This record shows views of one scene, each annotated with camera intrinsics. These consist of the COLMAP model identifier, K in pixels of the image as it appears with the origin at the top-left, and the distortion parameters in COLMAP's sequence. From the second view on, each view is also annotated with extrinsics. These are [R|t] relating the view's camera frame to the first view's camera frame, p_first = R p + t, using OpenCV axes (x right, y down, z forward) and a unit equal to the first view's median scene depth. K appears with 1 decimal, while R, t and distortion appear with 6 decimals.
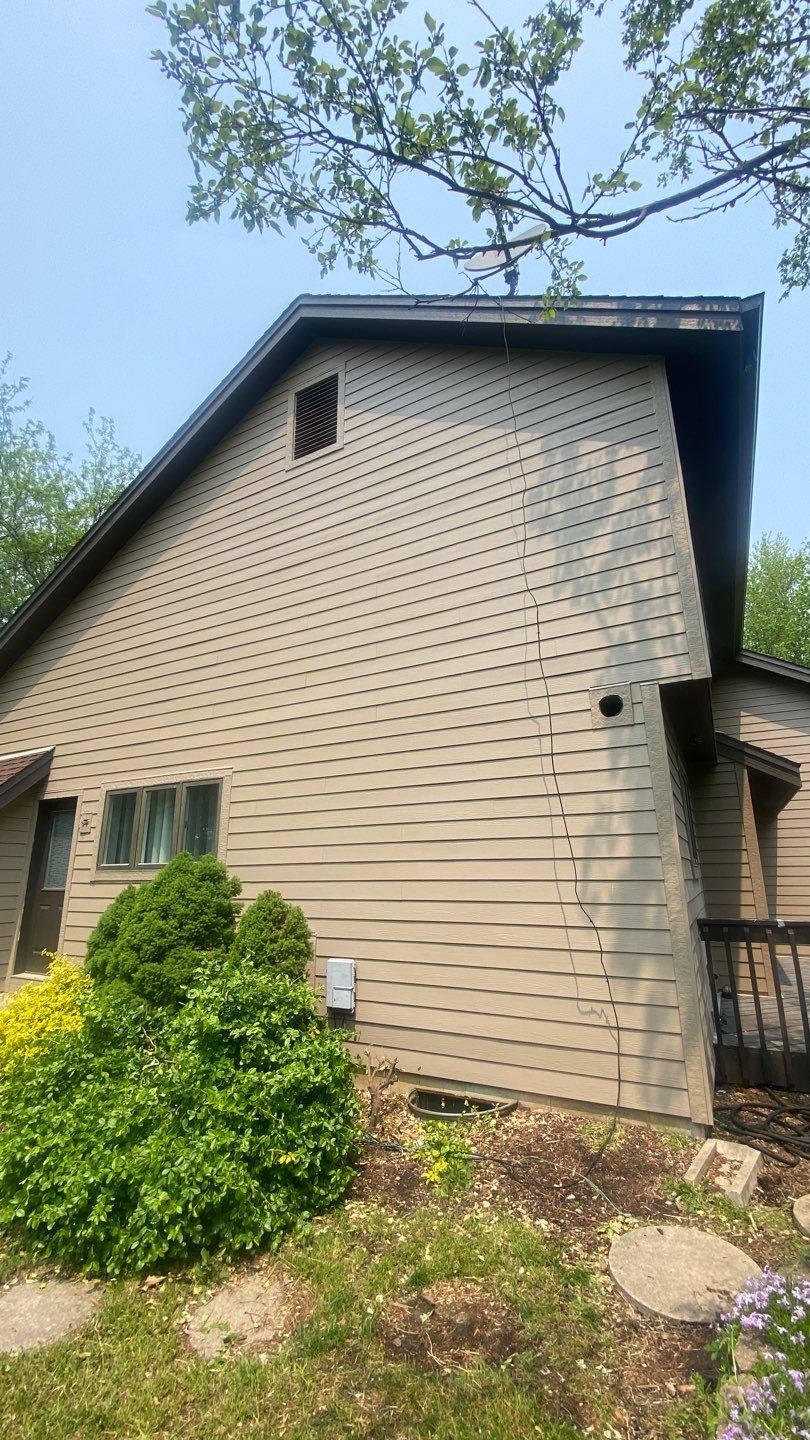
lens RADIAL K [[578.4, 0, 405.0], [0, 578.4, 720.0], [0, 0, 1]] dist [0.001547, -0.010549]
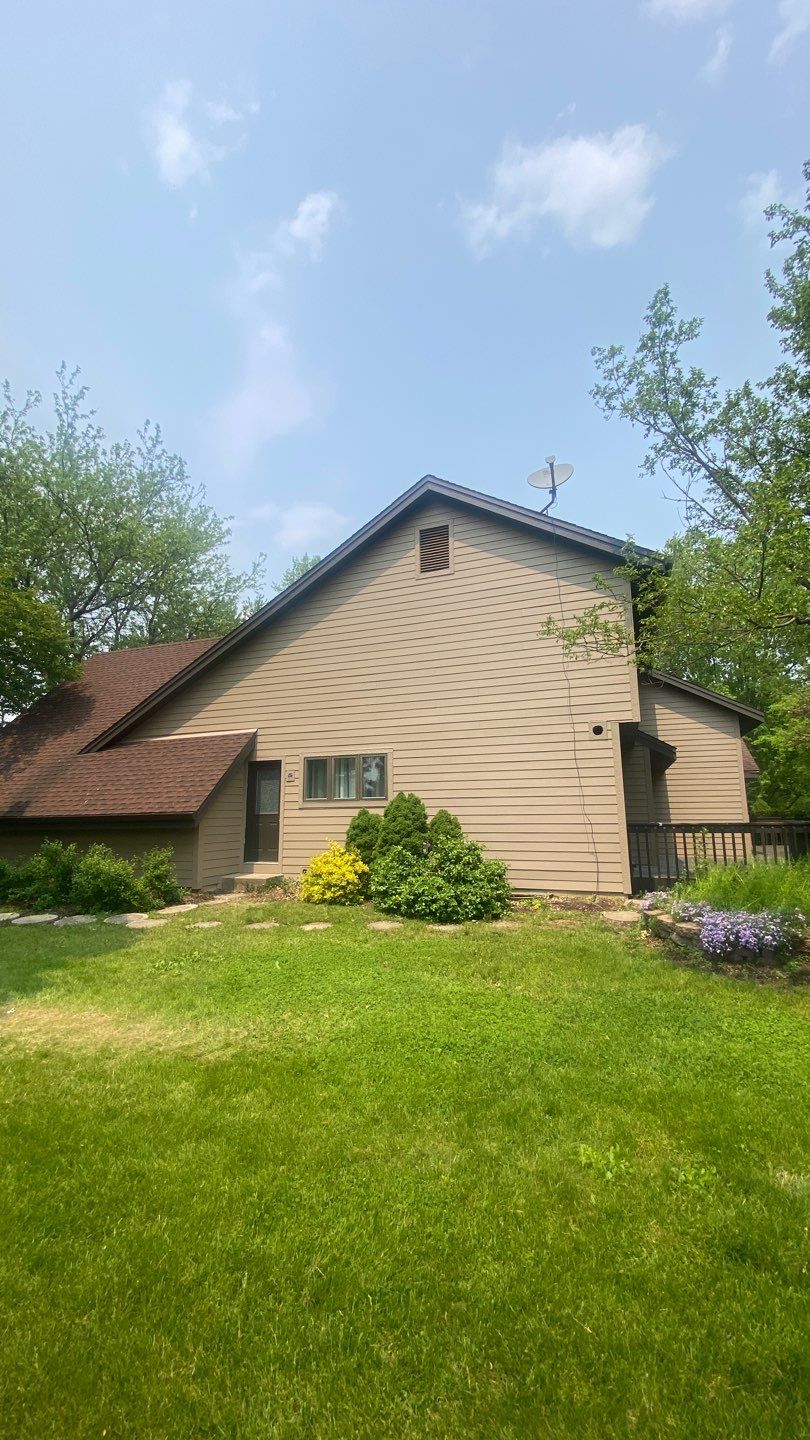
lens RADIAL K [[569.6, 0, 407.2], [0, 569.6, 712.4], [0, 0, 1]] dist [0.000829, -0.009721]
pose [[0.990561, 0.024794, 0.134814, -0.446740], [-0.035439, 0.996390, 0.077139, -0.155481], [-0.132415, -0.081189, 0.987864, -0.719493]]
